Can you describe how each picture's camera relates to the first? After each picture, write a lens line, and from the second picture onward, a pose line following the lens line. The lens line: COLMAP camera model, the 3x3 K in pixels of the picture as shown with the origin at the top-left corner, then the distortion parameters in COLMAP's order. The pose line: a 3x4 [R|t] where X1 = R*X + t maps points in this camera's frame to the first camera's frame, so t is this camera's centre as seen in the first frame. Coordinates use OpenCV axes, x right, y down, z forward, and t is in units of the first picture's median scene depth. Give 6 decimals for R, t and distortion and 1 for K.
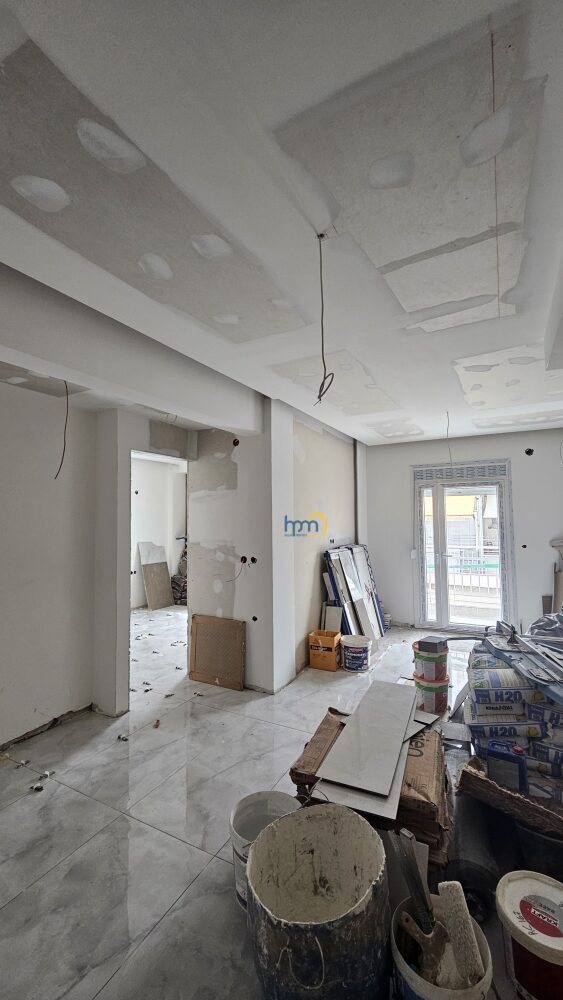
lens RADIAL K [[415.3, 0, 278.7], [0, 415.3, 499.8], [0, 0, 1]] dist [-0.000882, -0.000118]
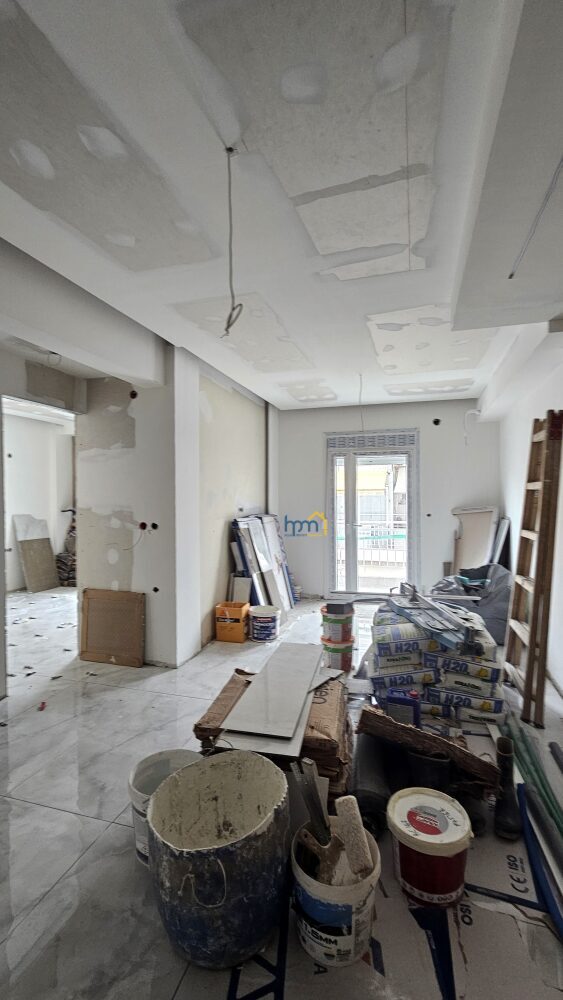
lens RADIAL K [[454.6, 0, 275.6], [0, 454.6, 505.2], [0, 0, 1]] dist [0.001551, 0.000170]
pose [[0.979958, 0.001437, 0.199197, 0.001323], [-0.013475, 0.998162, 0.059085, 0.043899], [-0.198746, -0.060585, 0.978177, -0.023382]]
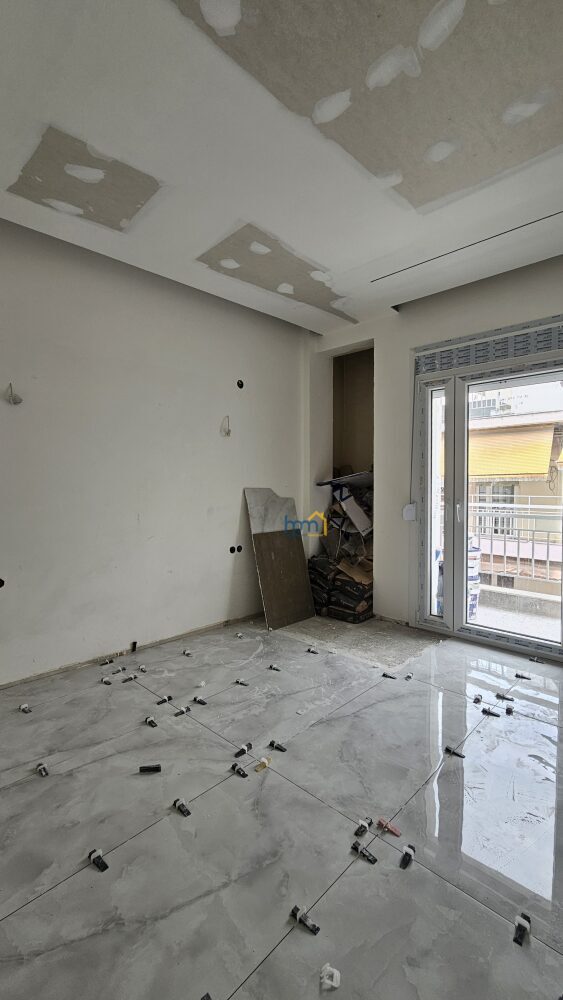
lens RADIAL K [[440.1, 0, 281.5], [0, 440.1, 500.0], [0, 0, 1]] dist [-0.000992, 0.000099]
pose [[0.966565, 0.018364, -0.255764, -0.337841], [0.004220, 0.996158, 0.087474, 0.147131], [0.256387, -0.085629, 0.962774, 1.054177]]
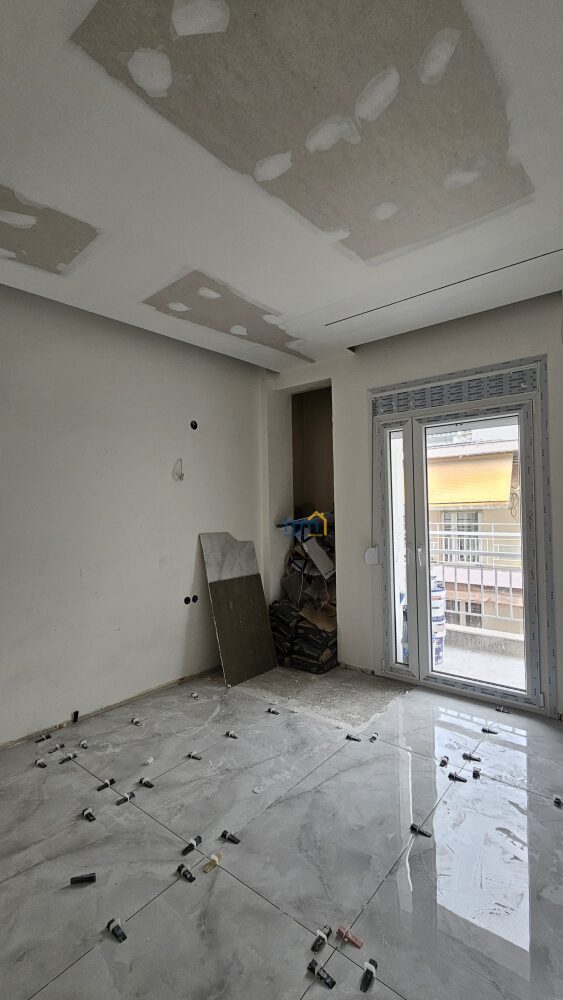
lens RADIAL K [[452.7, 0, 283.7], [0, 452.7, 502.2], [0, 0, 1]] dist [-0.001536, 0.000104]
pose [[0.983685, -0.010255, -0.179605, -0.321822], [0.017354, 0.999127, 0.037999, 0.103451], [0.179058, -0.040496, 0.983005, 1.078799]]
